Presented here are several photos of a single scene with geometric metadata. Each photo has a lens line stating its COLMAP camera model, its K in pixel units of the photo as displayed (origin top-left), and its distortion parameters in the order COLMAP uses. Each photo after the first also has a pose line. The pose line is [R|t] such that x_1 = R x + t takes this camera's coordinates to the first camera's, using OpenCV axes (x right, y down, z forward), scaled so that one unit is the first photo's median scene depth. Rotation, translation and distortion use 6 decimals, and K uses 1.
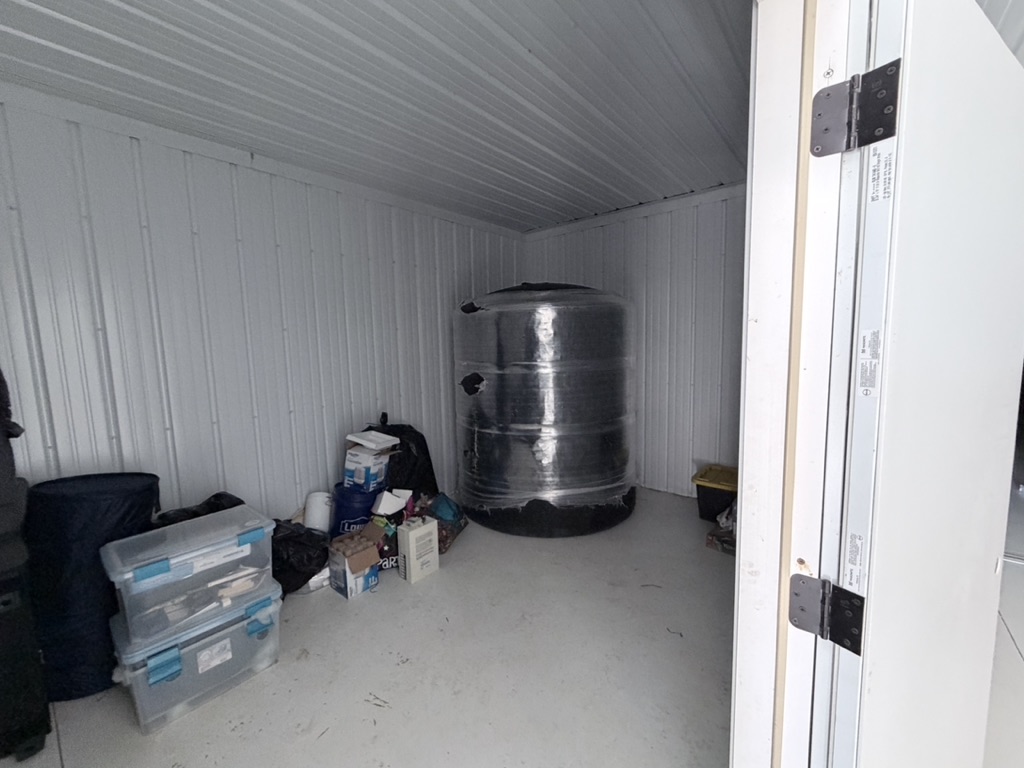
lens RADIAL K [[413.9, 0, 513.7], [0, 413.9, 383.6], [0, 0, 1]] dist [-0.001715, 0.000030]
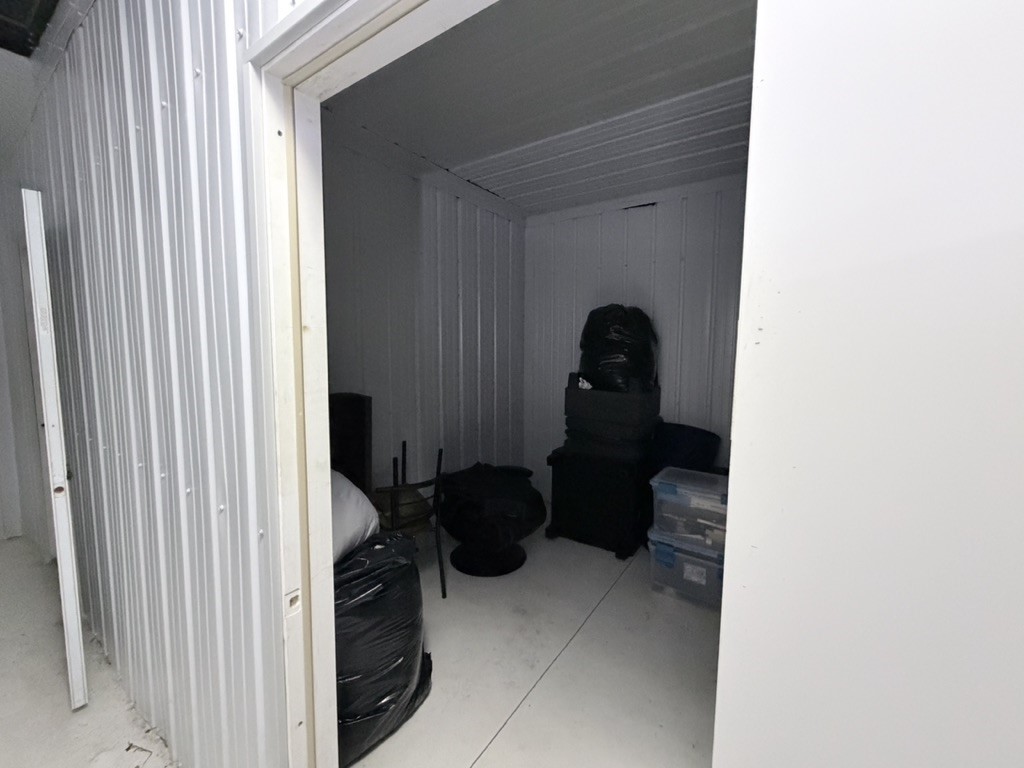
lens RADIAL K [[413.9, 0, 514.4], [0, 413.9, 382.2], [0, 0, 1]] dist [-0.001715, 0.000030]
pose [[0.074092, 0.115422, -0.990549, 0.514373], [-0.121488, 0.986926, 0.105913, -0.028384], [0.989824, 0.112492, 0.087145, 0.241215]]
